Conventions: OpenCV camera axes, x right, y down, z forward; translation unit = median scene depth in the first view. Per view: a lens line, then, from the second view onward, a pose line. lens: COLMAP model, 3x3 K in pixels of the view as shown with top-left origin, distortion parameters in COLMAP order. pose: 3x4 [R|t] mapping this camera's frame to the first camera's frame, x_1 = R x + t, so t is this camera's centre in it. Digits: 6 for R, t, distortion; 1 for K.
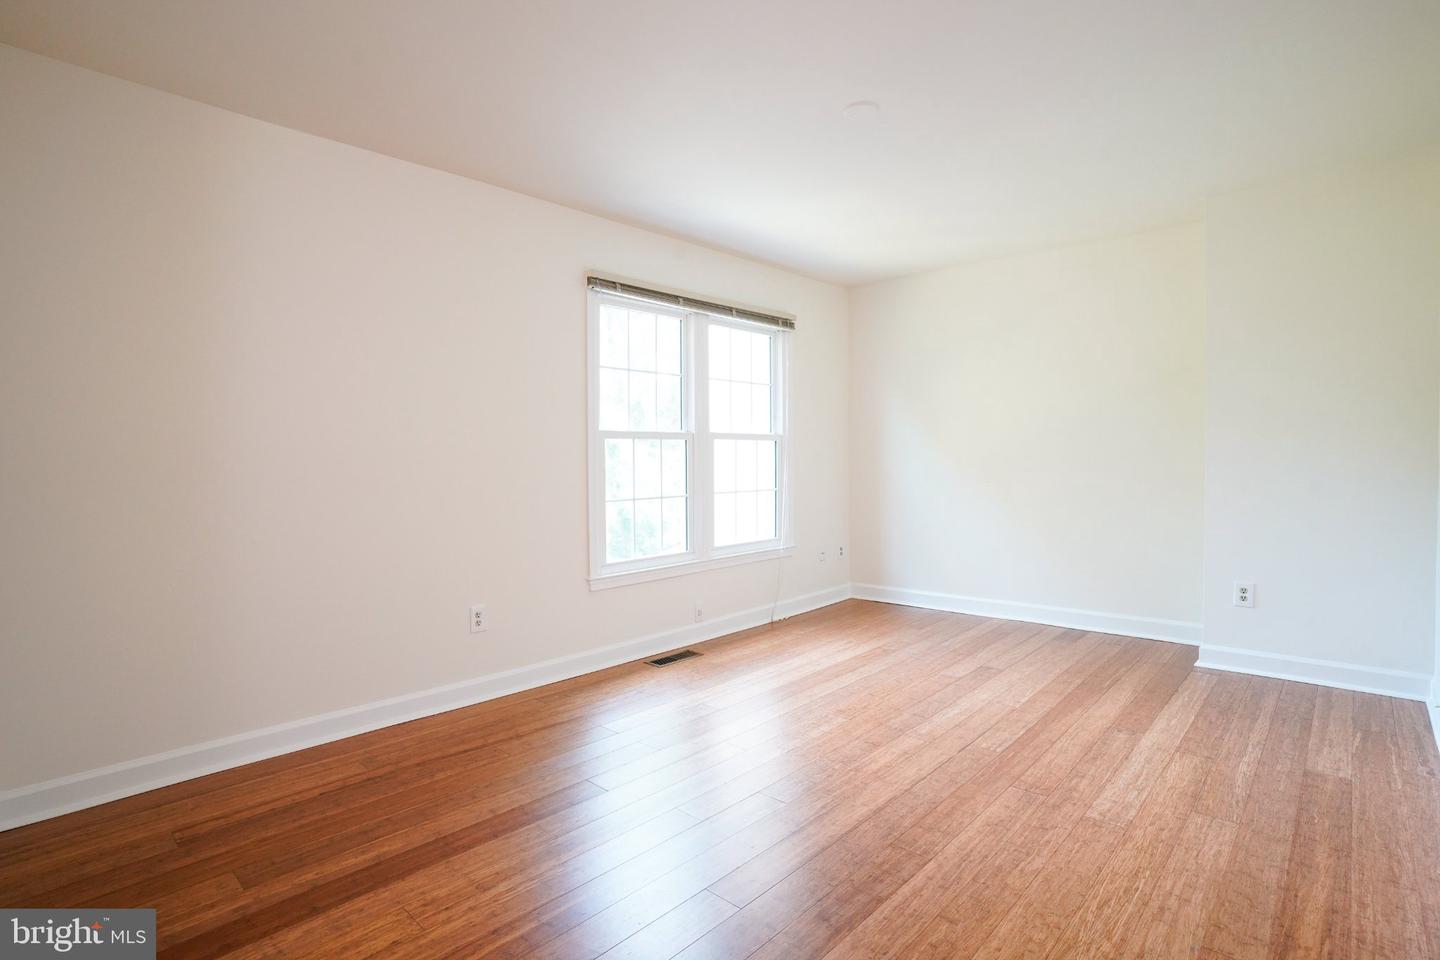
lens RADIAL K [[704.6, 0, 715.9], [0, 704.6, 474.6], [0, 0, 1]] dist [-0.086423, 0.040424]
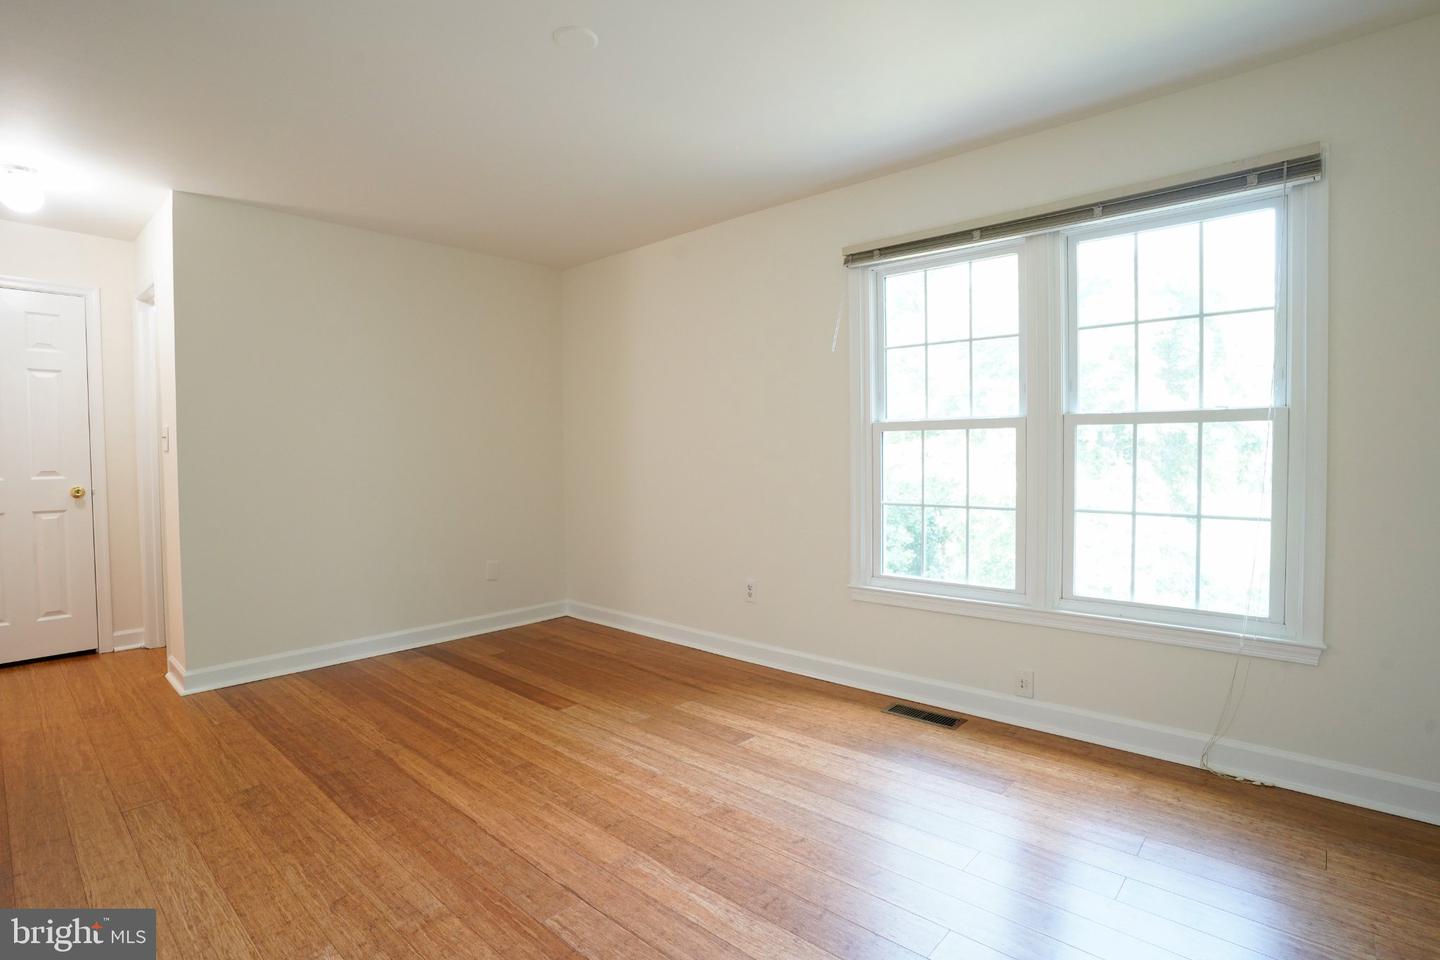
lens RADIAL K [[704.6, 0, 715.9], [0, 704.6, 474.6], [0, 0, 1]] dist [-0.086423, 0.040424]
pose [[0.021915, 0.040343, -0.998946, 0.715648], [-0.015962, 0.999072, 0.039998, -0.029960], [0.999632, 0.015068, 0.022539, 0.786456]]
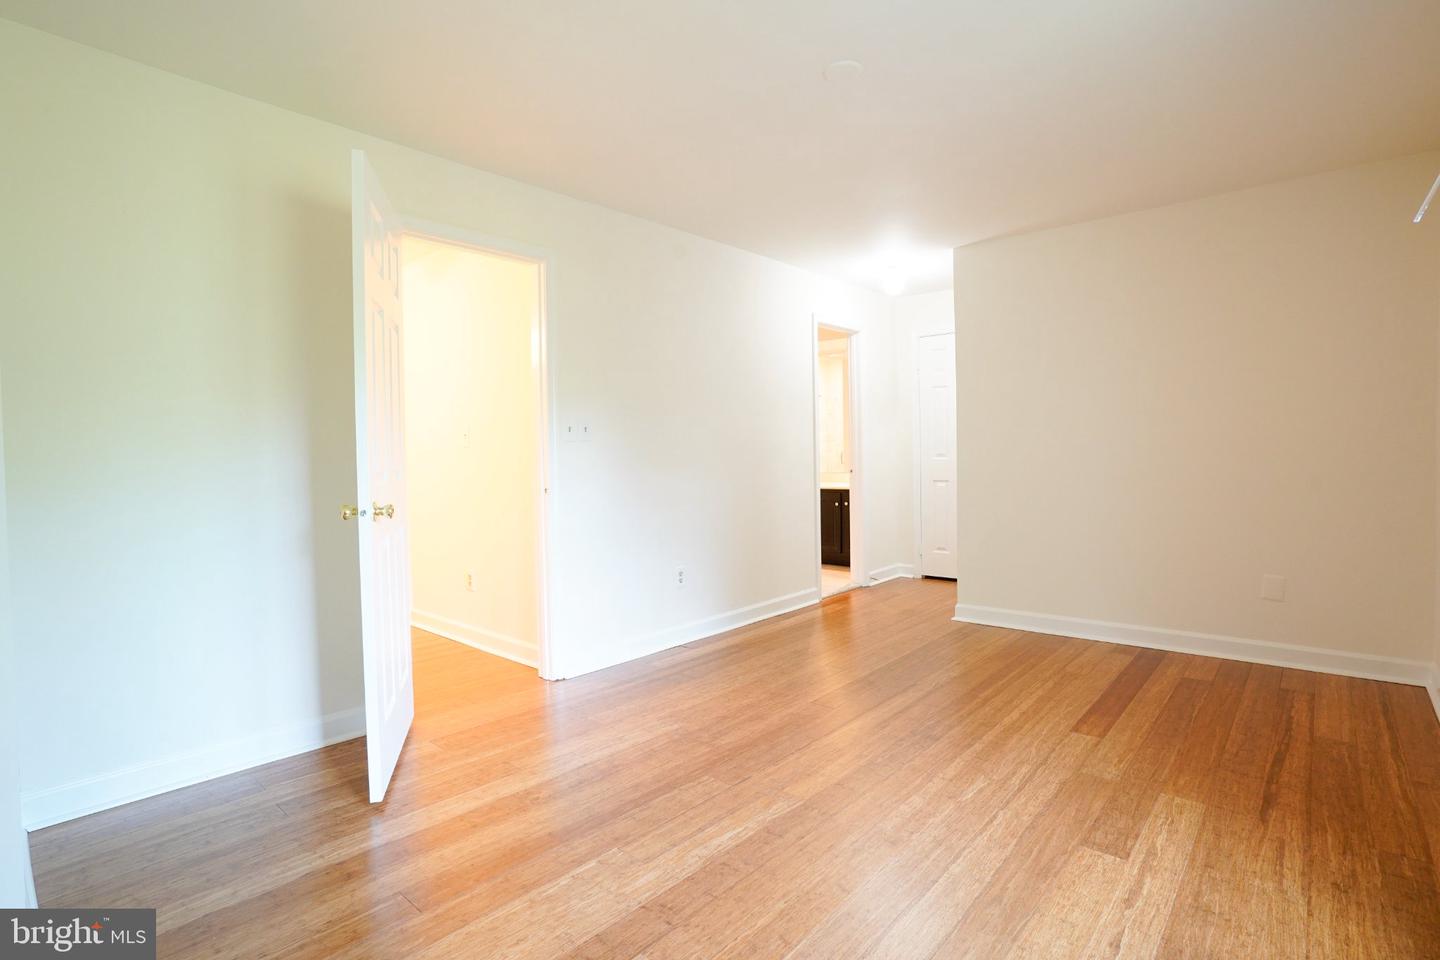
lens RADIAL K [[704.6, 0, 715.9], [0, 704.6, 474.6], [0, 0, 1]] dist [-0.086423, 0.040424]
pose [[-0.999257, 0.028289, -0.026171, 0.285109], [0.026780, 0.998053, 0.056334, -0.034911], [0.027714, 0.055592, -0.998069, 1.314180]]
